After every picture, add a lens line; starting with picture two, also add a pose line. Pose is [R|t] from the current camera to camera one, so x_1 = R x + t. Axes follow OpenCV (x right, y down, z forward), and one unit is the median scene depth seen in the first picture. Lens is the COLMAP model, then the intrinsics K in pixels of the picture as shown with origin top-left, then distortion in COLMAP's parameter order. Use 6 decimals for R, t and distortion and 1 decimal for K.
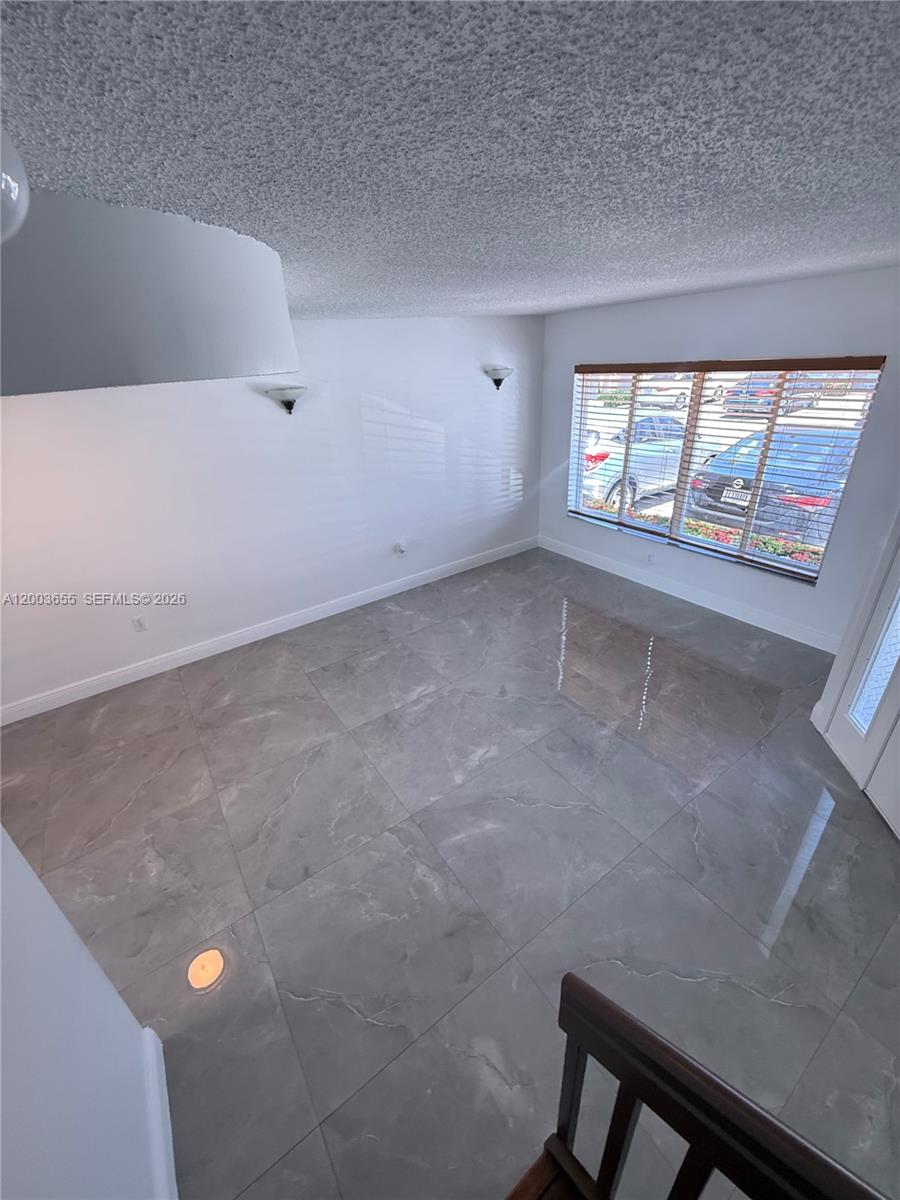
lens RADIAL K [[481.5, 0, 447.3], [0, 481.5, 594.1], [0, 0, 1]] dist [0.000319, 0.000012]
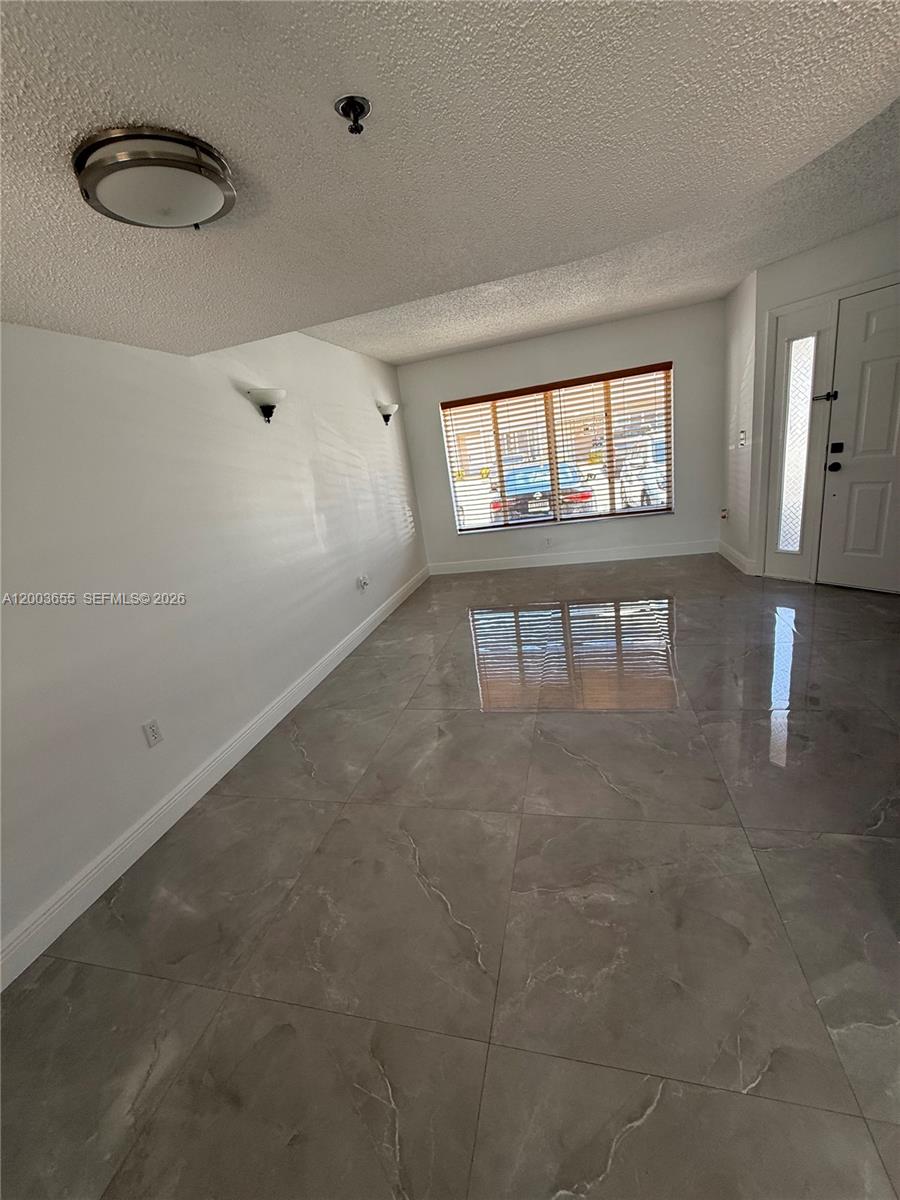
lens RADIAL K [[481.5, 0, 449.4], [0, 481.5, 596.2], [0, 0, 1]] dist [0.000319, 0.000012]
pose [[0.750492, -0.236261, 0.617205, -0.683598], [0.376533, 0.920373, -0.105535, 0.106976], [-0.543125, 0.311601, 0.779692, 0.285065]]
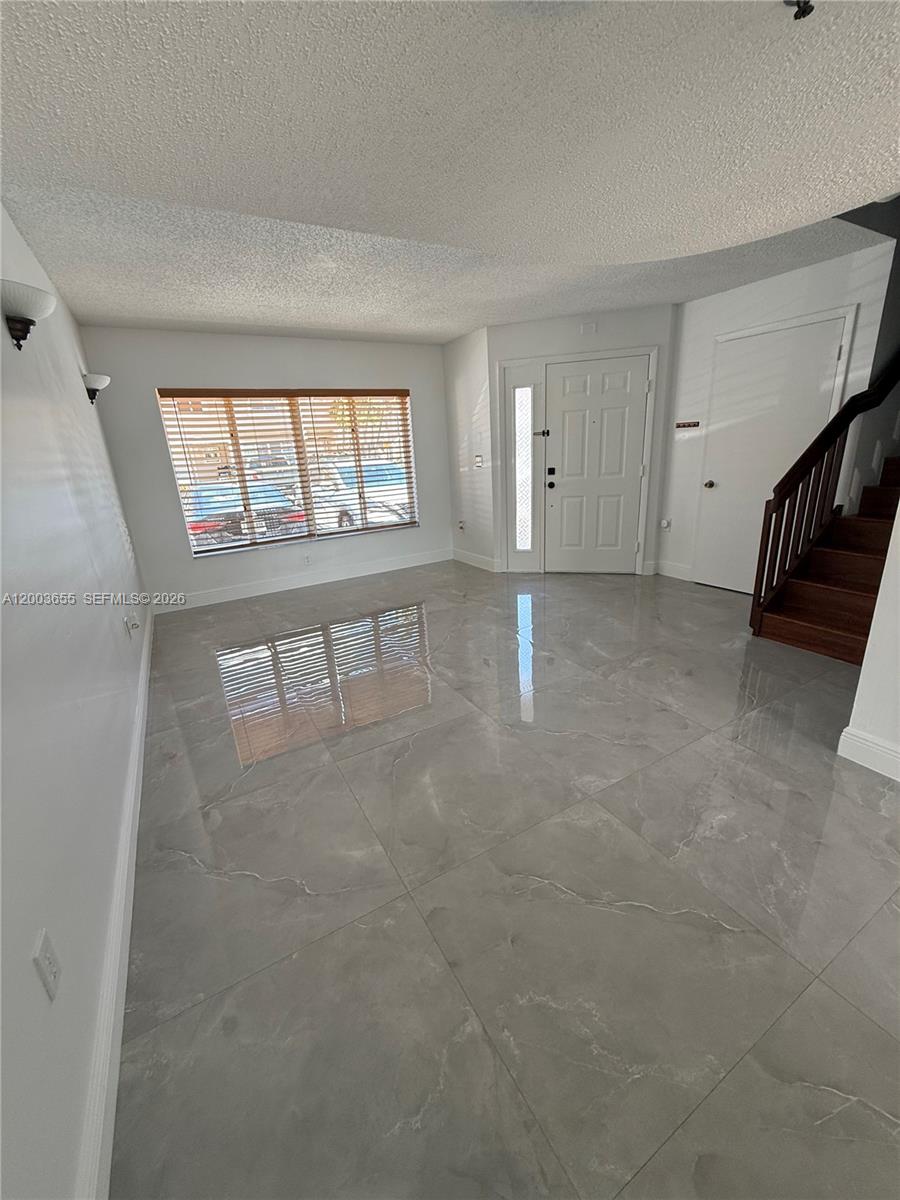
lens RADIAL K [[481.5, 0, 451.1], [0, 481.5, 596.5], [0, 0, 1]] dist [0.000319, 0.000012]
pose [[0.081815, -0.245820, 0.965856, -0.813026], [0.484497, 0.856699, 0.176999, -0.047418], [-0.870958, 0.453474, 0.189190, 0.666374]]
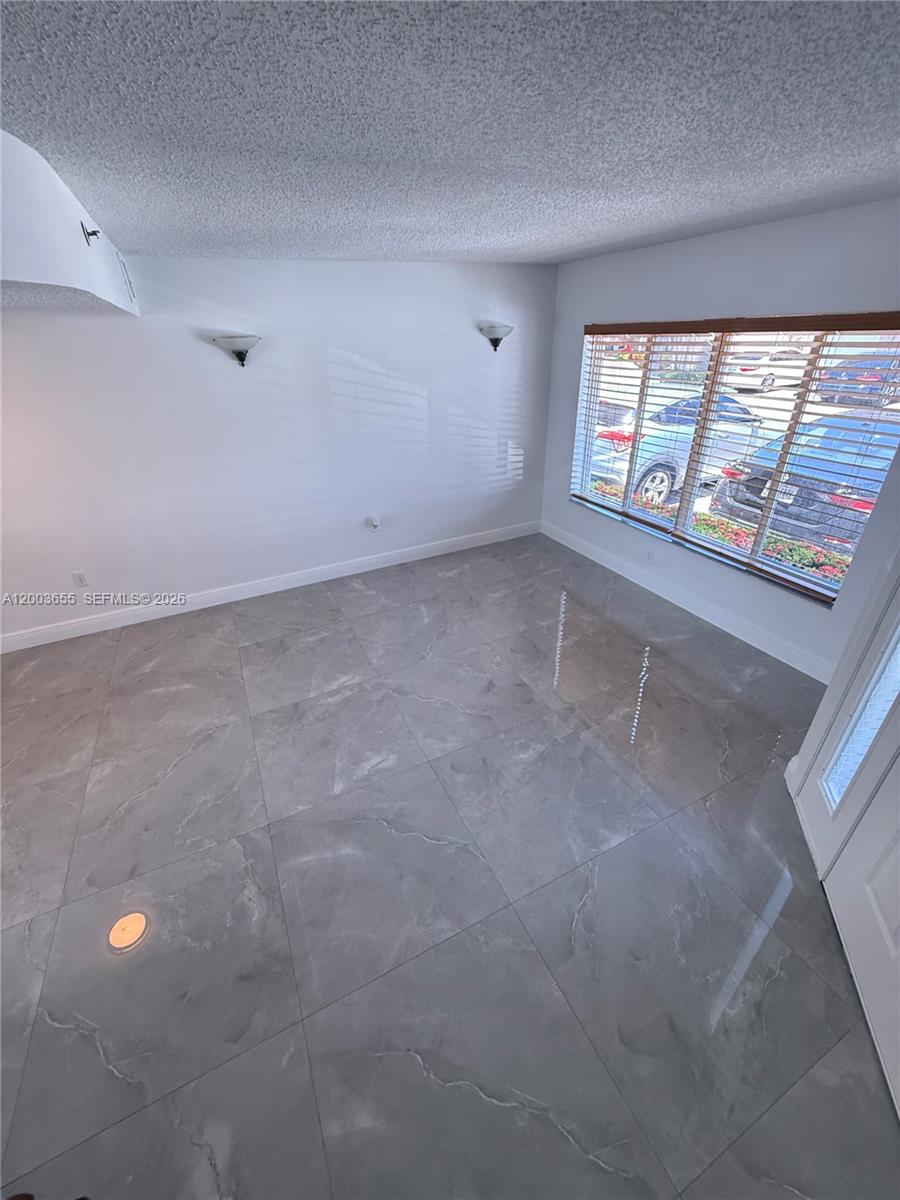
lens RADIAL K [[481.5, 0, 446.8], [0, 481.5, 594.8], [0, 0, 1]] dist [0.000319, 0.000012]
pose [[0.988453, 0.094586, -0.118380, 0.211395], [-0.088742, 0.994606, 0.053708, -0.024508], [0.122821, -0.042583, 0.991515, 0.120928]]
